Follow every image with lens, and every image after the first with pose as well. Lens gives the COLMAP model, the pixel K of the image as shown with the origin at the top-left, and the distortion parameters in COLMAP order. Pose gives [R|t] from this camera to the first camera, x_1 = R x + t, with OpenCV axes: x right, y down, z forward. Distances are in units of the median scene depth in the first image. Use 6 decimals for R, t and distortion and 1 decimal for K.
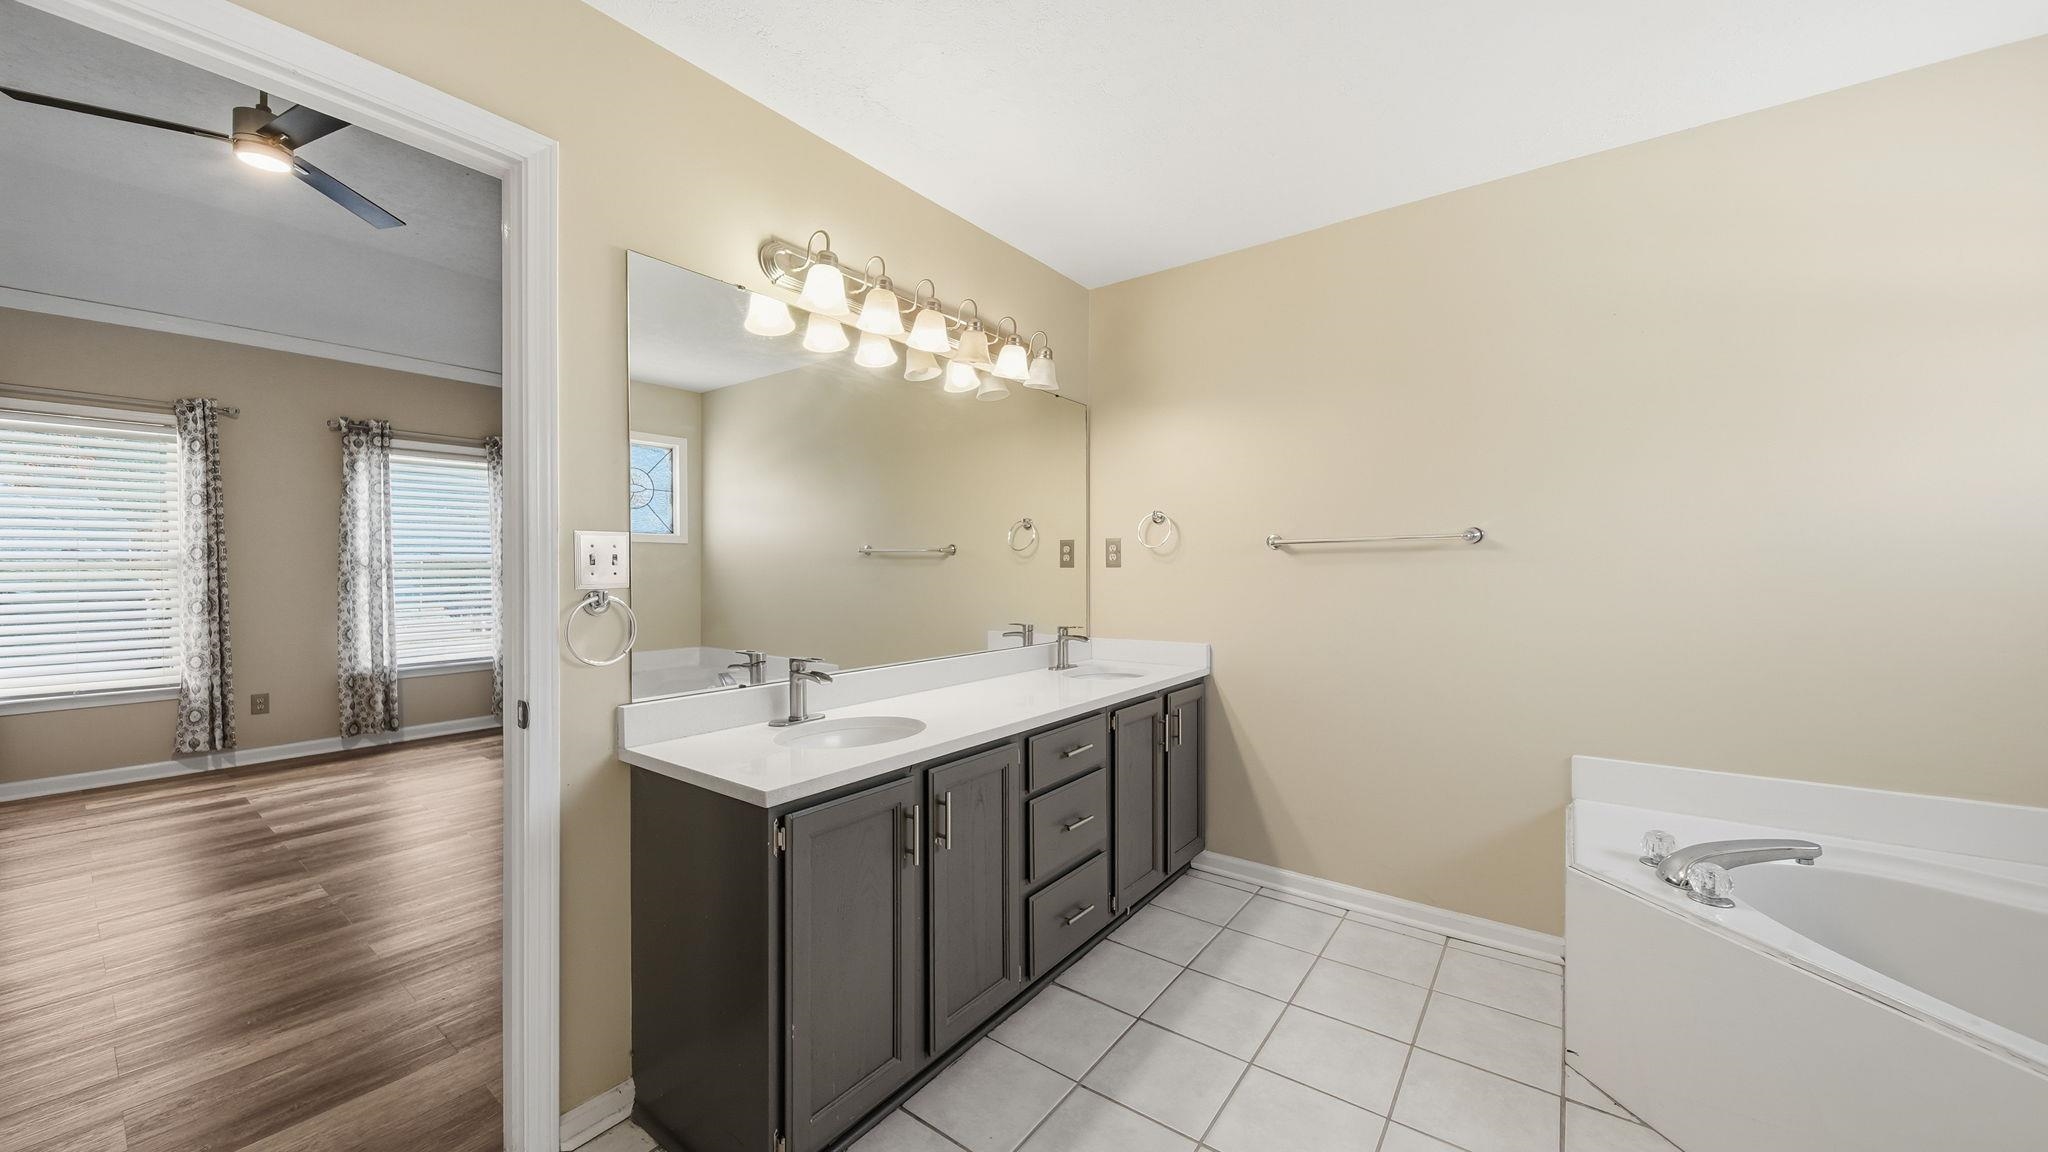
lens RADIAL K [[739.5, 0, 1017.8], [0, 739.5, 574.4], [0, 0, 1]] dist [-0.001226, -0.000871]
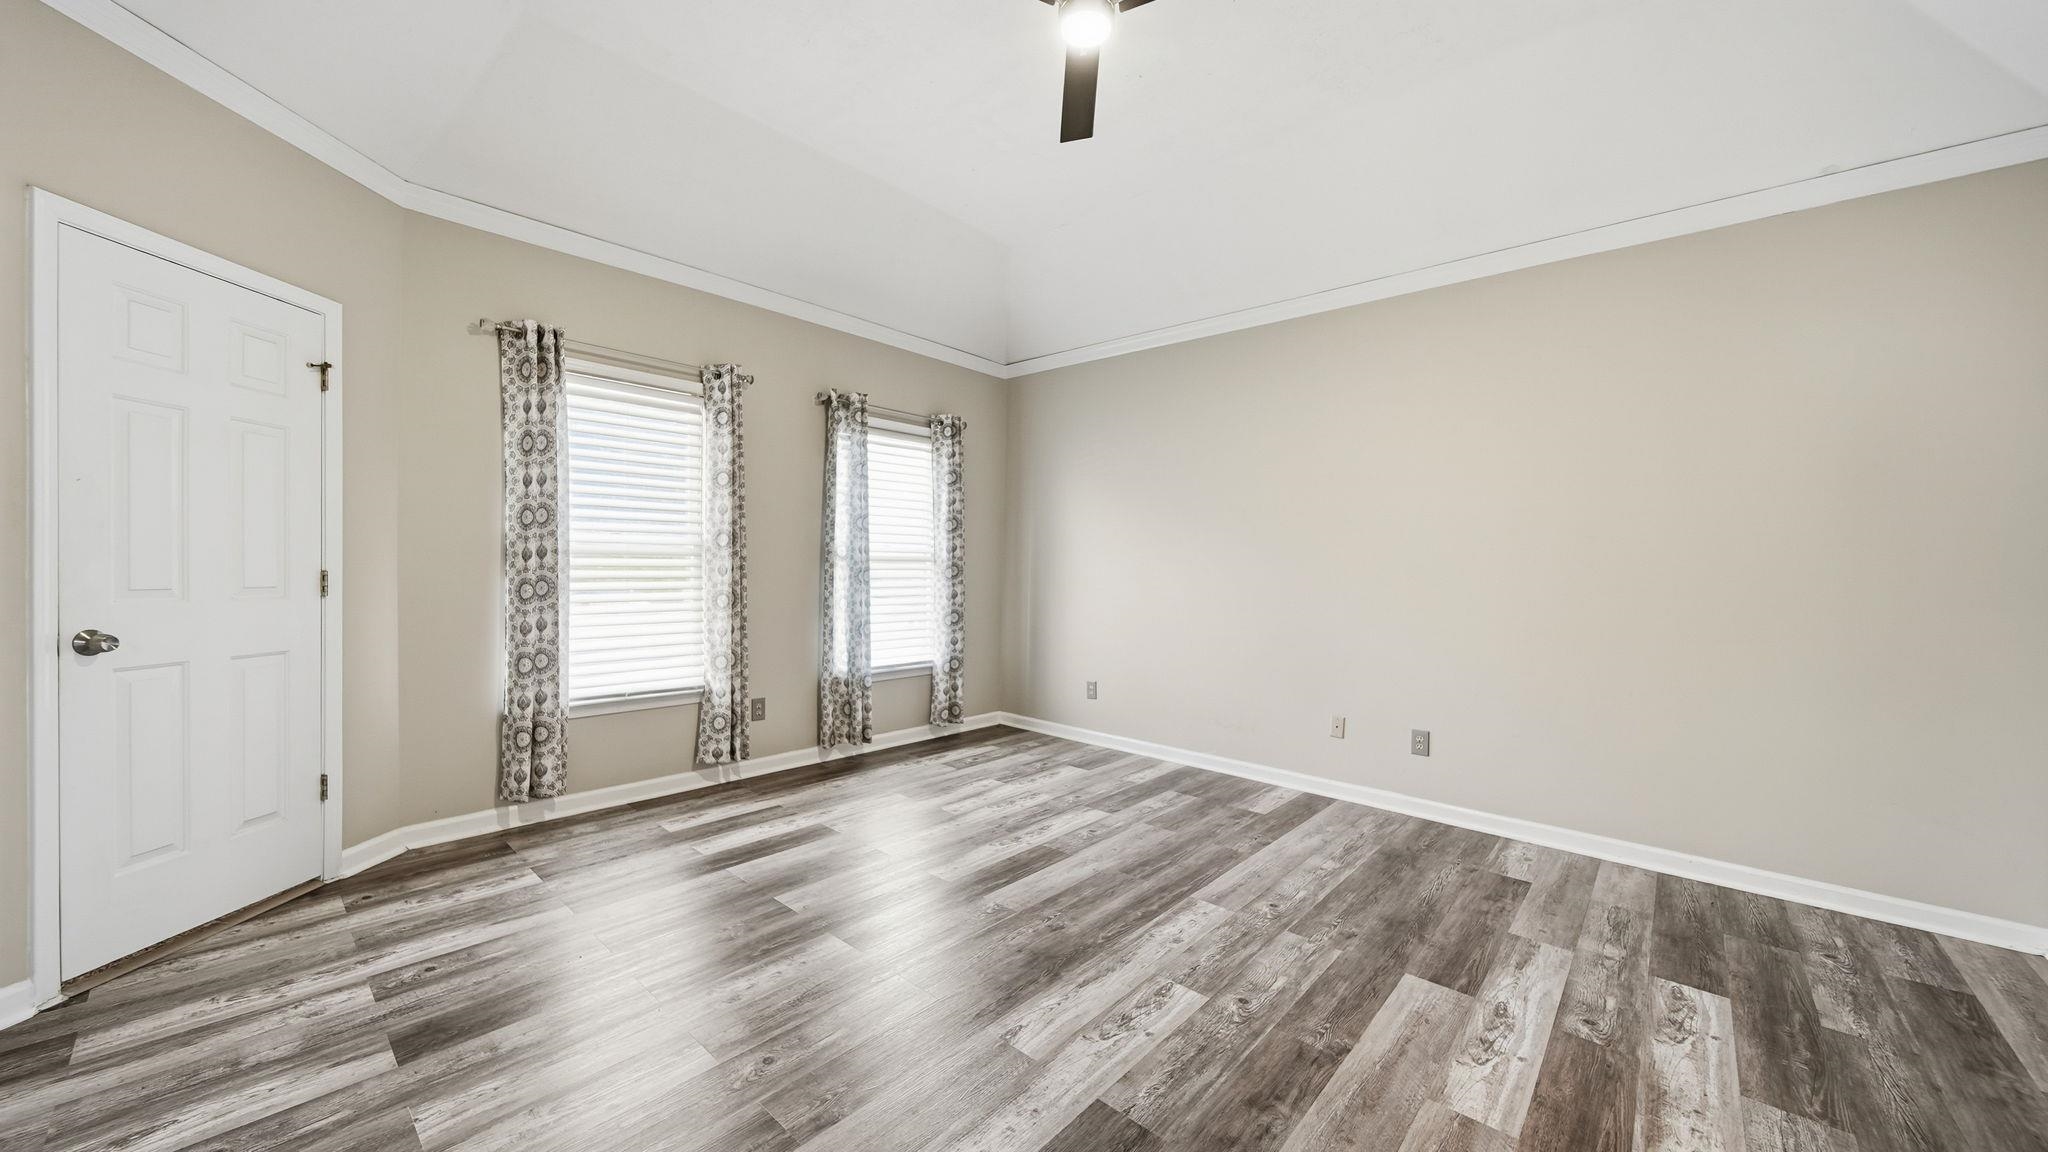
lens RADIAL K [[739.5, 0, 1029.1], [0, 739.5, 584.3], [0, 0, 1]] dist [-0.001226, -0.000871]
pose [[0.995279, 0.022361, -0.094440, -0.657691], [-0.021153, 0.999681, 0.013772, 0.005058], [0.094718, -0.011709, 0.995435, 0.148920]]
